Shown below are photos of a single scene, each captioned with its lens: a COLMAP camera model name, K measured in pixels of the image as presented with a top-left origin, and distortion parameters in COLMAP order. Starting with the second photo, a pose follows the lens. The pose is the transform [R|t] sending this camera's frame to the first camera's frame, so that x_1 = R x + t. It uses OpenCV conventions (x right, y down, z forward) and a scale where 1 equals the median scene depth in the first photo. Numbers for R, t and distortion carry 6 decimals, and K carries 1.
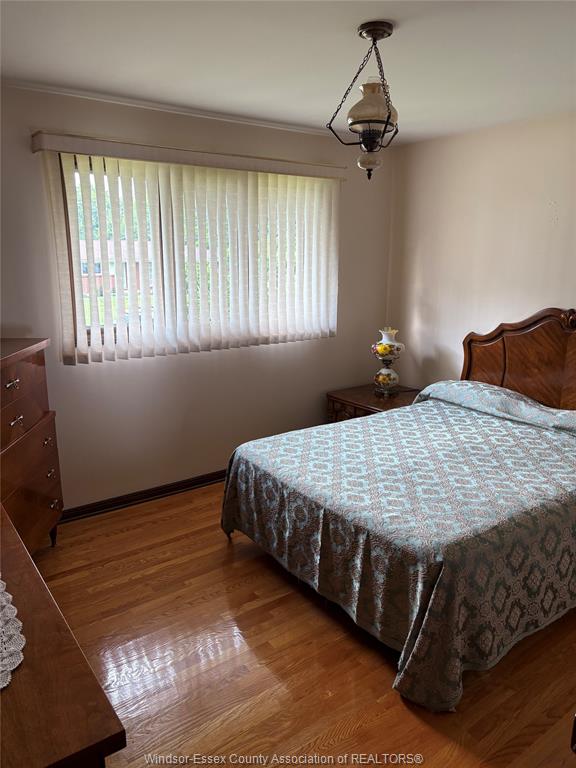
lens RADIAL K [[582.4, 0, 288.0], [0, 582.4, 384.0], [0, 0, 1]] dist [0.037199, 0.002116]
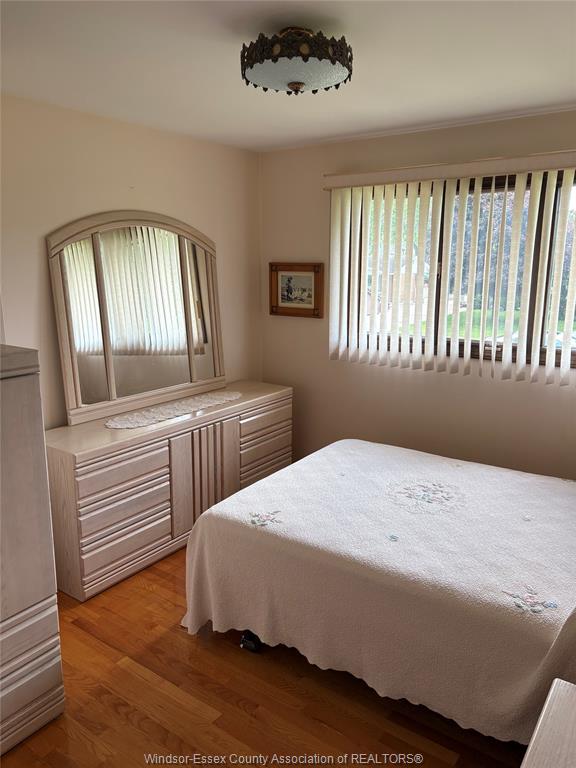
lens RADIAL K [[582.4, 0, 288.0], [0, 582.4, 384.0], [0, 0, 1]] dist [0.037199, 0.002116]
pose [[0.305664, 0.195153, -0.931925, 0.665534], [-0.216635, 0.967353, 0.131517, -0.109416], [0.927167, 0.161687, 0.337962, 0.450983]]
